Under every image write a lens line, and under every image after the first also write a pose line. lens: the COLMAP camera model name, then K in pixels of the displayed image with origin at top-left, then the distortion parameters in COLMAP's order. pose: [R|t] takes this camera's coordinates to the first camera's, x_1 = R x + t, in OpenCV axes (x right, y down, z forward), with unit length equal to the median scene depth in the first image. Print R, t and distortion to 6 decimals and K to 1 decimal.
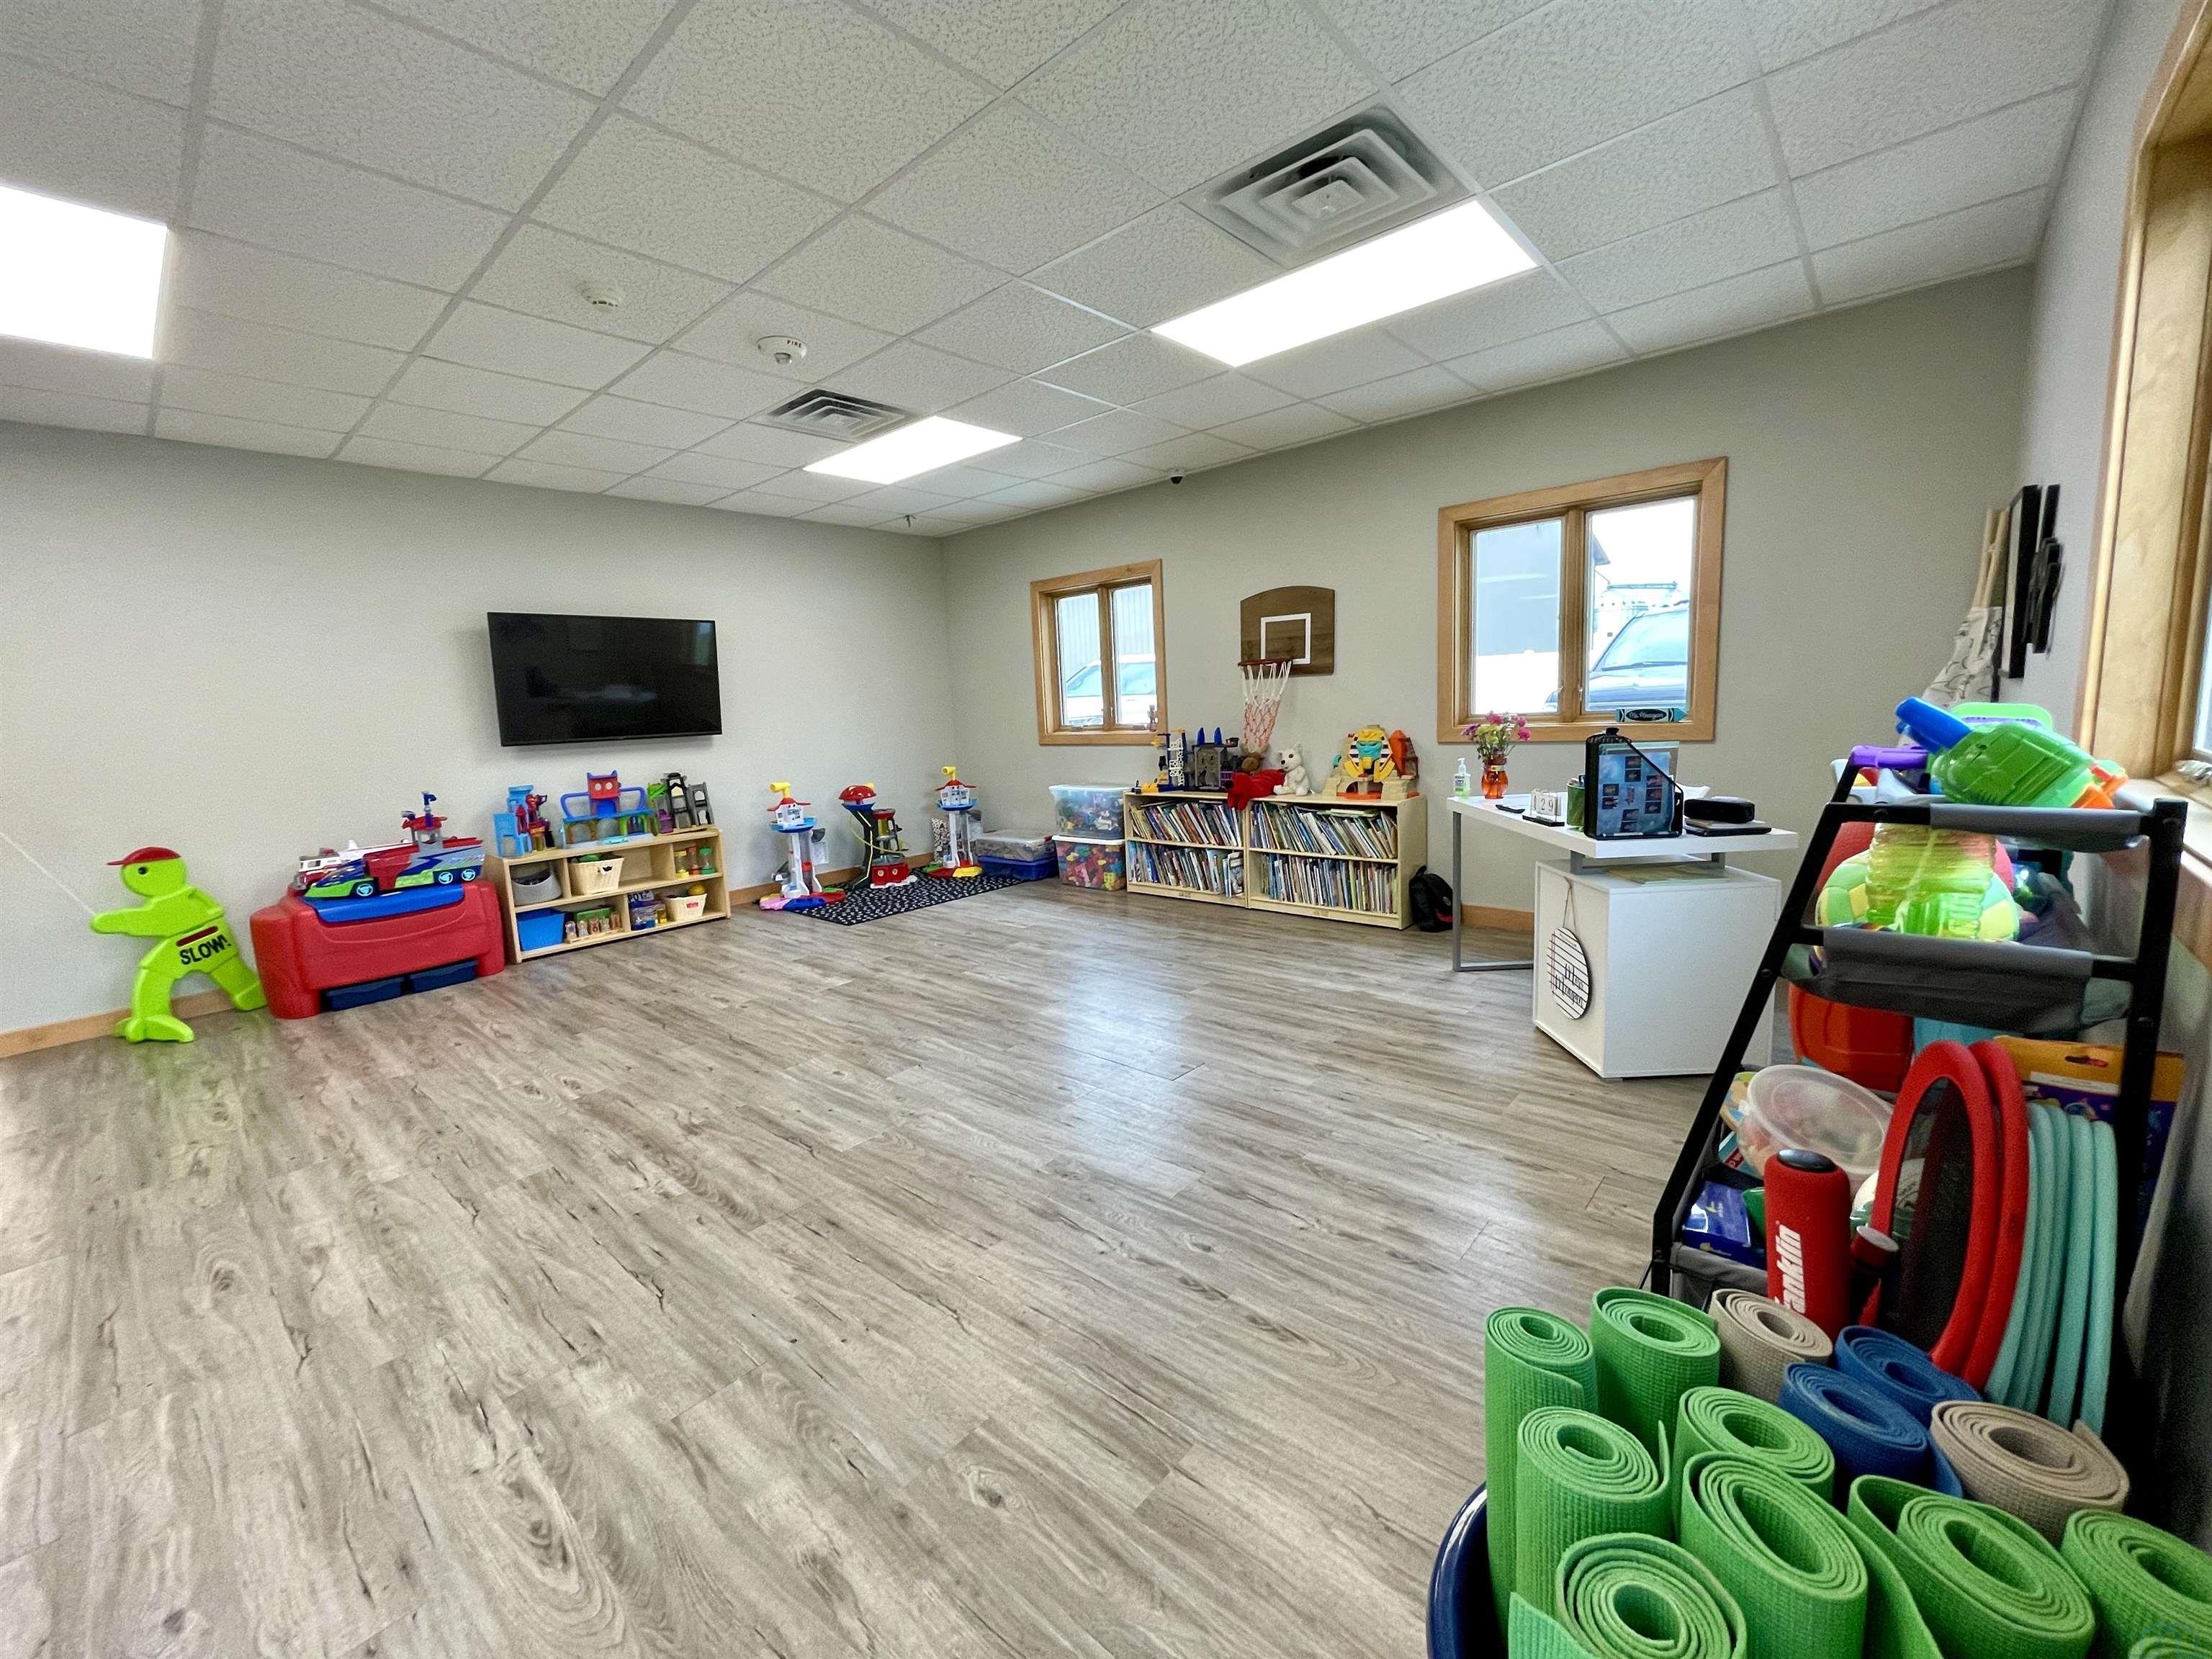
lens RADIAL K [[894.3, 0, 1106.0], [0, 894.3, 829.5], [0, 0, 1]] dist [-0.003035, 0.003451]
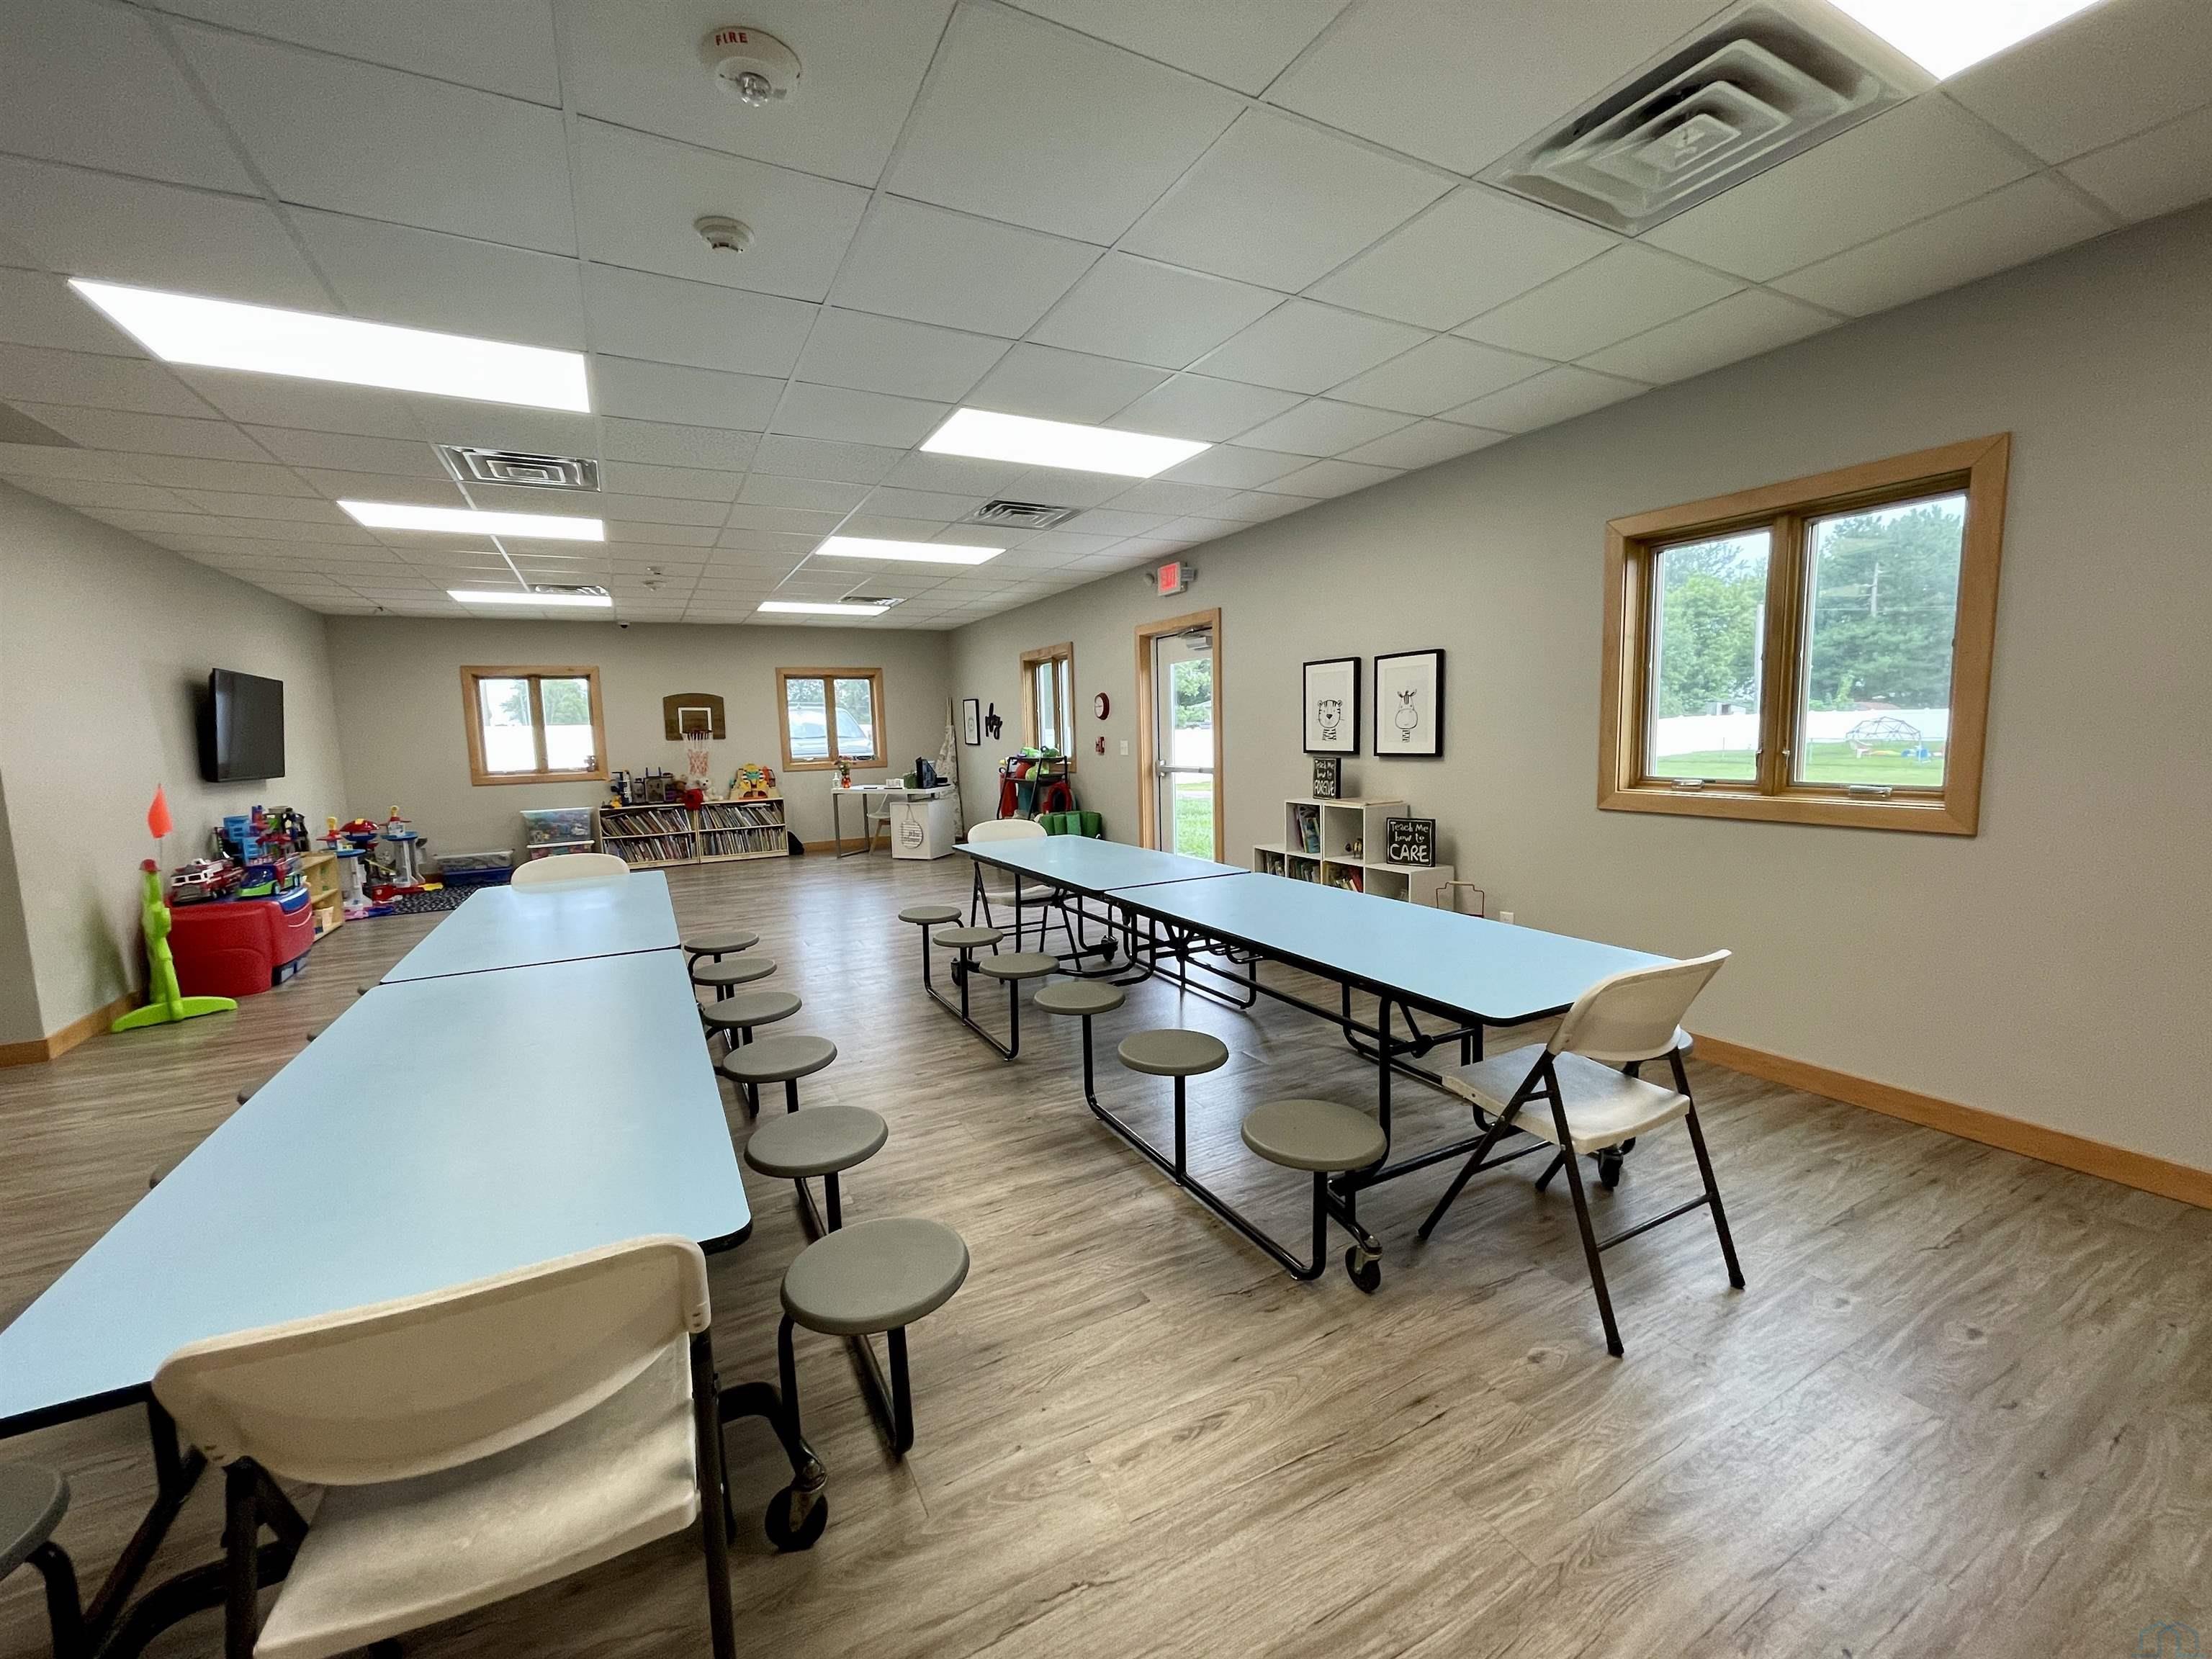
lens RADIAL K [[894.3, 0, 1106.0], [0, 894.3, 829.5], [0, 0, 1]] dist [-0.003035, 0.003451]
pose [[0.352483, -0.072220, 0.933027, -1.260810], [0.143436, 0.989406, 0.022396, 0.097292], [-0.924760, 0.125936, 0.359108, -0.448571]]
